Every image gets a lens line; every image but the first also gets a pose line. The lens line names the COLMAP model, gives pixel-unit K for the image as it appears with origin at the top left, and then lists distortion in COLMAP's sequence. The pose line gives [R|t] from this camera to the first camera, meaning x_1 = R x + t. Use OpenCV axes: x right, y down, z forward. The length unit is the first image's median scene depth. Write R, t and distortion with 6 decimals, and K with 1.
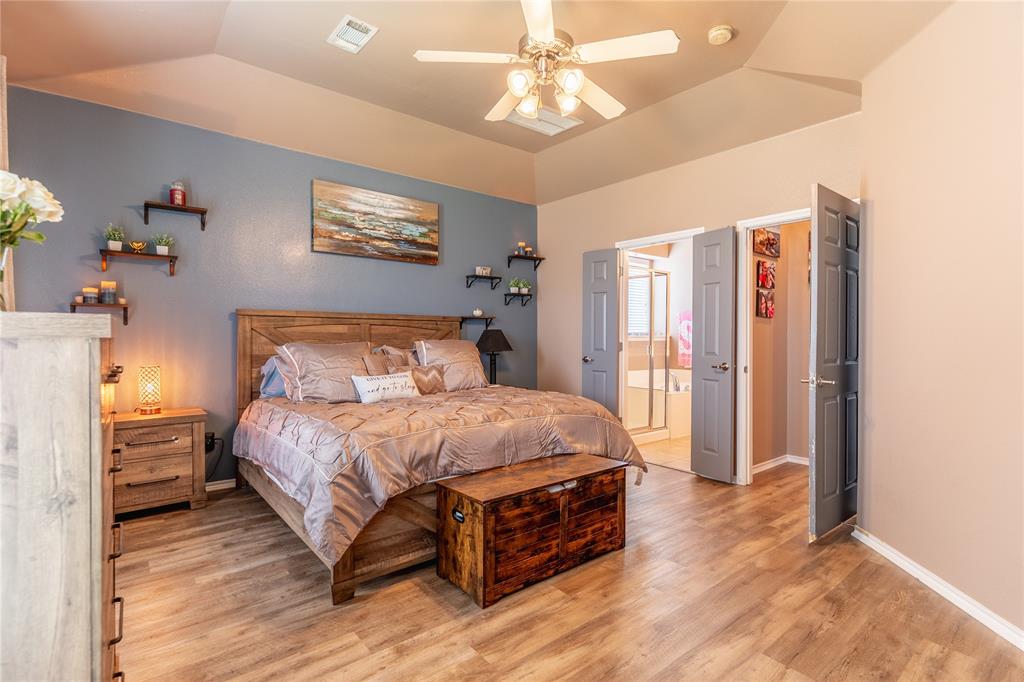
lens RADIAL K [[487.5, 0, 505.4], [0, 487.5, 340.5], [0, 0, 1]] dist [0.001621, 0.000258]
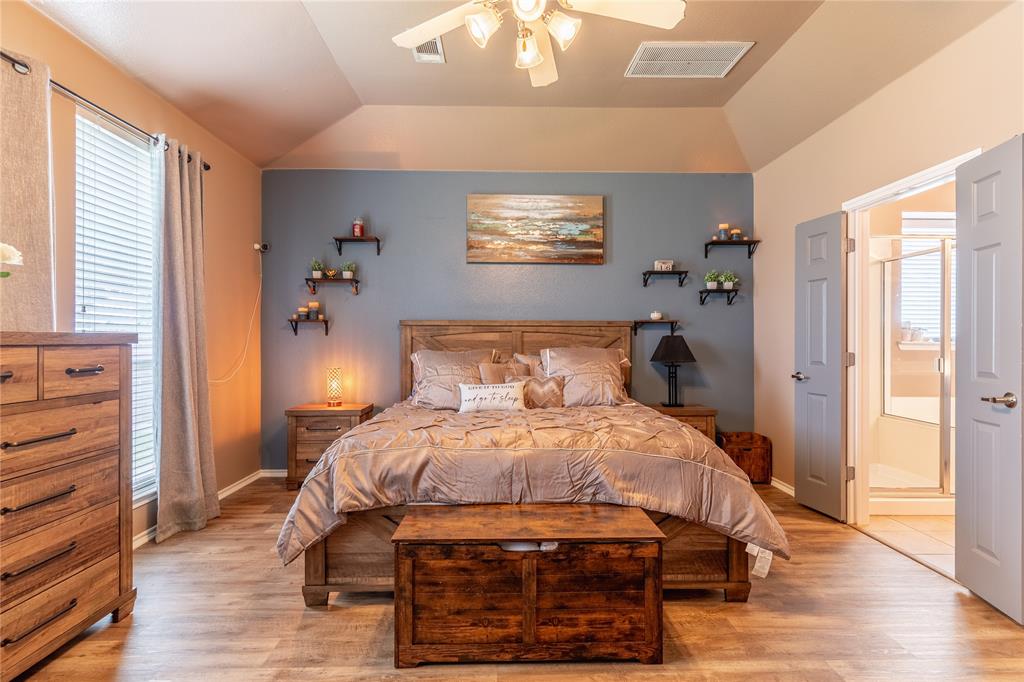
lens RADIAL K [[487.5, 0, 512.0], [0, 487.5, 341.4], [0, 0, 1]] dist [0.001621, 0.000258]
pose [[0.792558, -0.004611, -0.609779, 0.366084], [-0.003989, 0.999911, -0.012744, -0.001414], [0.609784, 0.012533, 0.792469, 0.262120]]
